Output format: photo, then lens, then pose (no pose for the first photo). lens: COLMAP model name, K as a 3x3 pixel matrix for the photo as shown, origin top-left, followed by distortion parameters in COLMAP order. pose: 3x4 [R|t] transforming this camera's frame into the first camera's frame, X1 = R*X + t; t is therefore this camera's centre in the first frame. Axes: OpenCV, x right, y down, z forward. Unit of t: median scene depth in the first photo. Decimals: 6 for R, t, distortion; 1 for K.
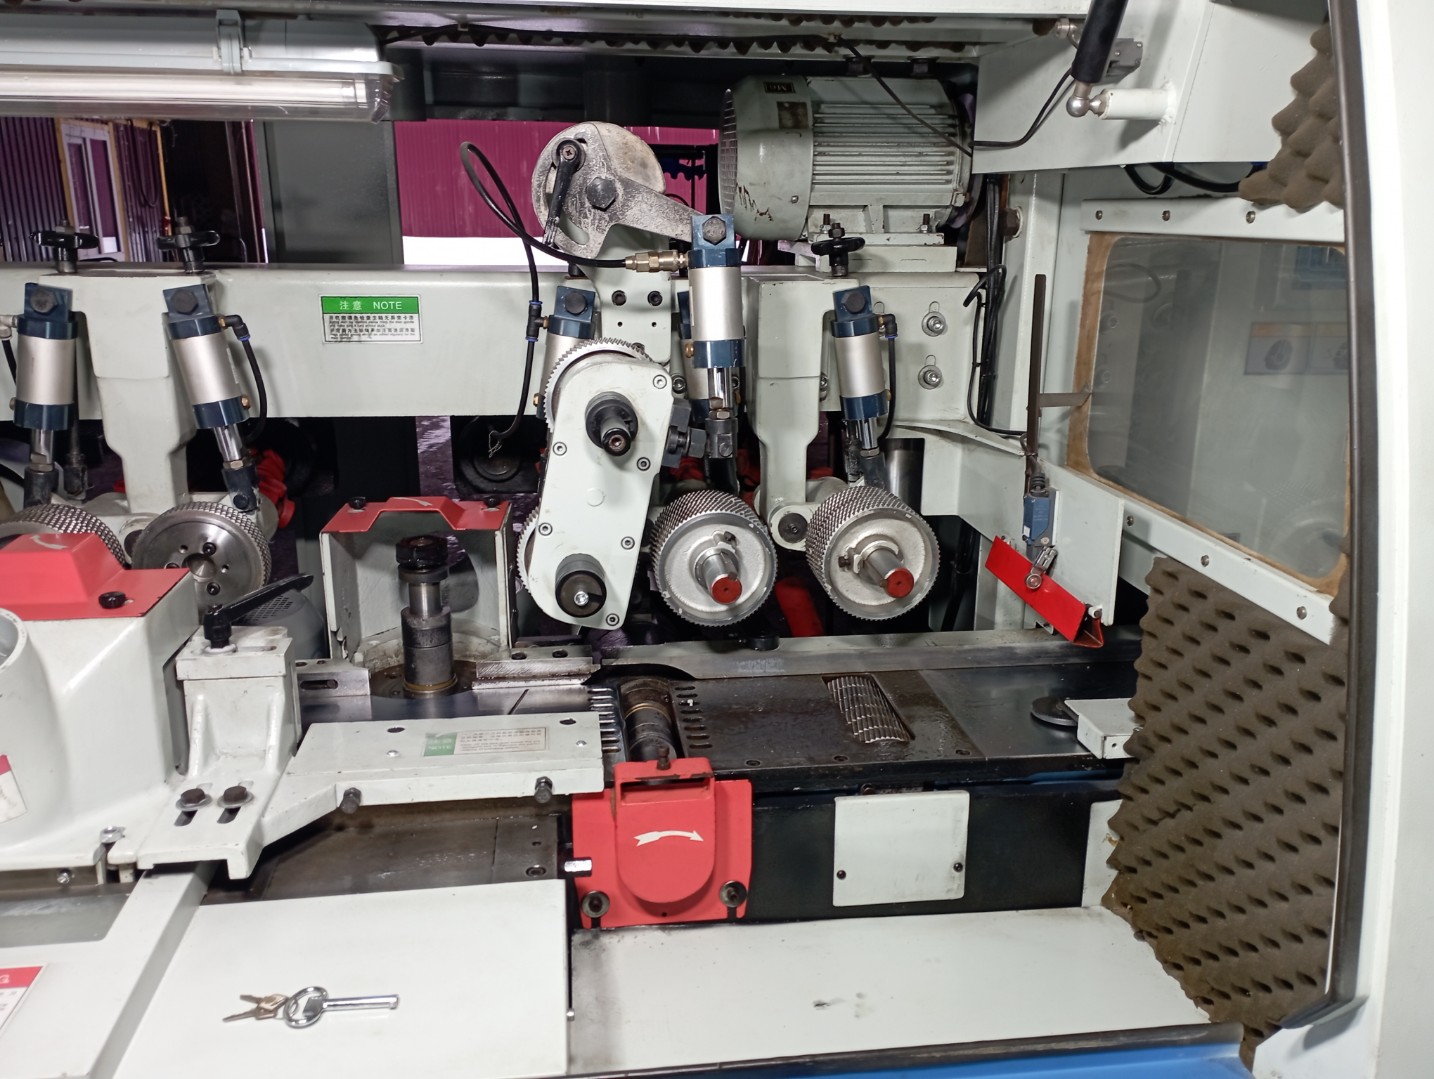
lens RADIAL K [[1187.6, 0, 709.9], [0, 1187.6, 549.8], [0, 0, 1]] dist [0.105081, -0.139589]
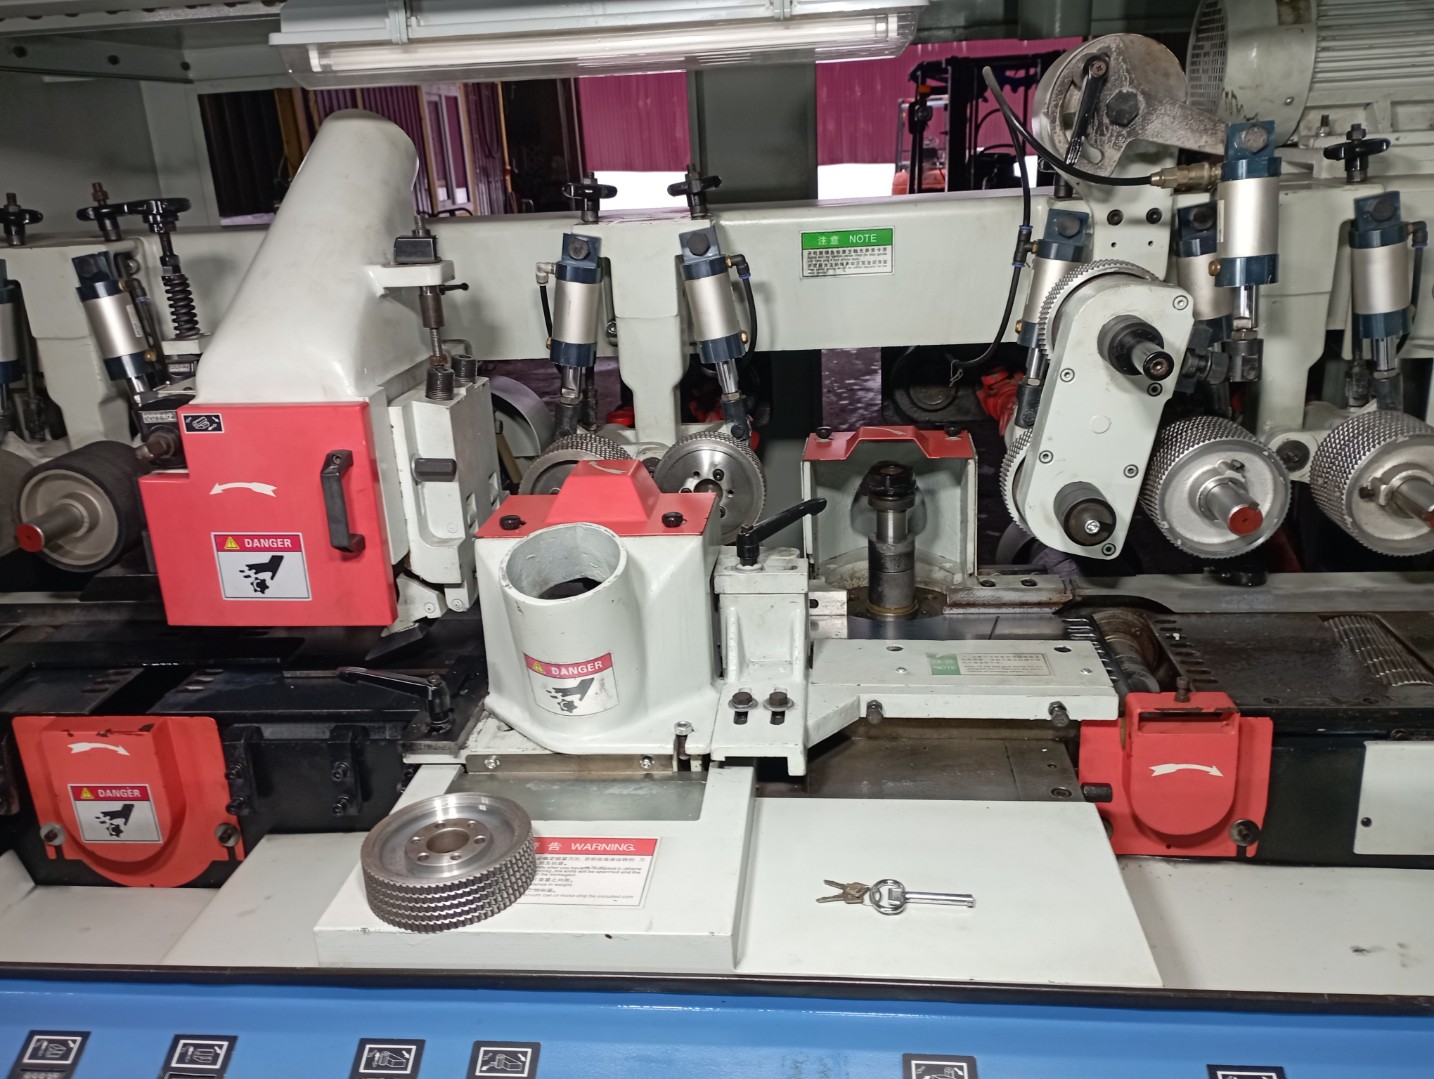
lens RADIAL K [[1187.6, 0, 709.9], [0, 1187.6, 549.8], [0, 0, 1]] dist [0.105081, -0.139589]
pose [[0.970324, 0.022351, -0.240775, -0.159635], [-0.008708, 0.998303, 0.057581, 0.004796], [0.241653, -0.053776, 0.968871, -0.042565]]
